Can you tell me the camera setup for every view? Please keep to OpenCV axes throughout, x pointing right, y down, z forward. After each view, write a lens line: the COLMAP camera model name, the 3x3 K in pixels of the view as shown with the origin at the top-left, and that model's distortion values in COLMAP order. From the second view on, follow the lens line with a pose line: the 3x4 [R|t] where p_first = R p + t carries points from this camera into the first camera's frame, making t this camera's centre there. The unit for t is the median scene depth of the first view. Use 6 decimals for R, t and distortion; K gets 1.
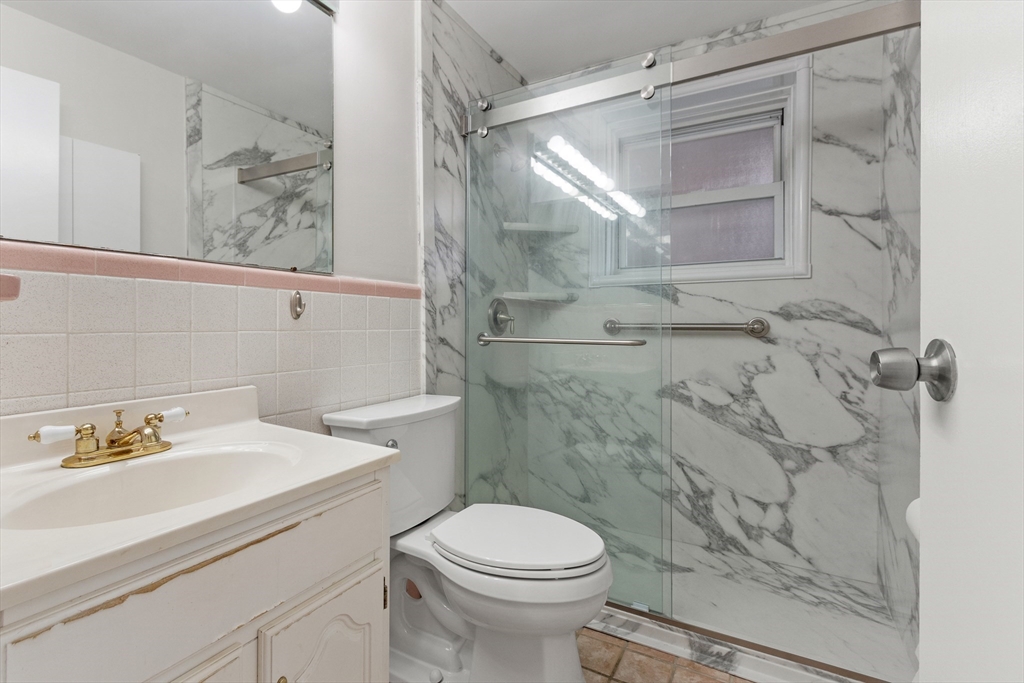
lens RADIAL K [[466.7, 0, 509.2], [0, 466.7, 338.2], [0, 0, 1]] dist [0.003343, -0.000485]
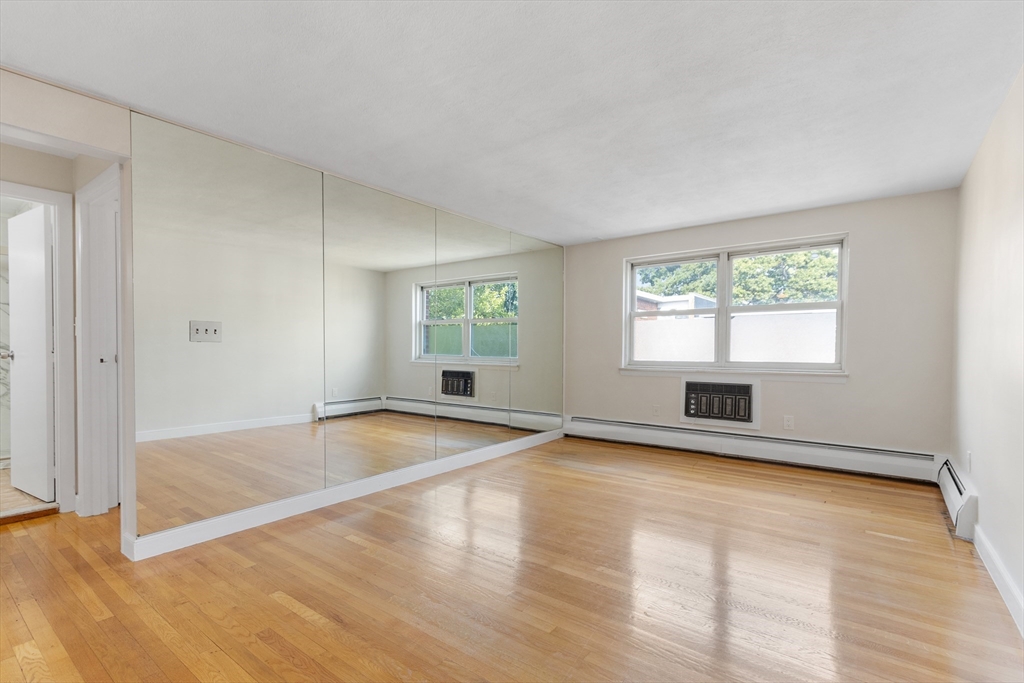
lens RADIAL K [[465.7, 0, 533.6], [0, 465.7, 360.9], [0, 0, 1]] dist [0.025731, -0.000060]
pose [[0.113398, -0.012024, 0.993477, -4.880093], [0.013761, 0.999850, 0.010530, 0.171269], [-0.993454, 0.012477, 0.113546, -6.936505]]
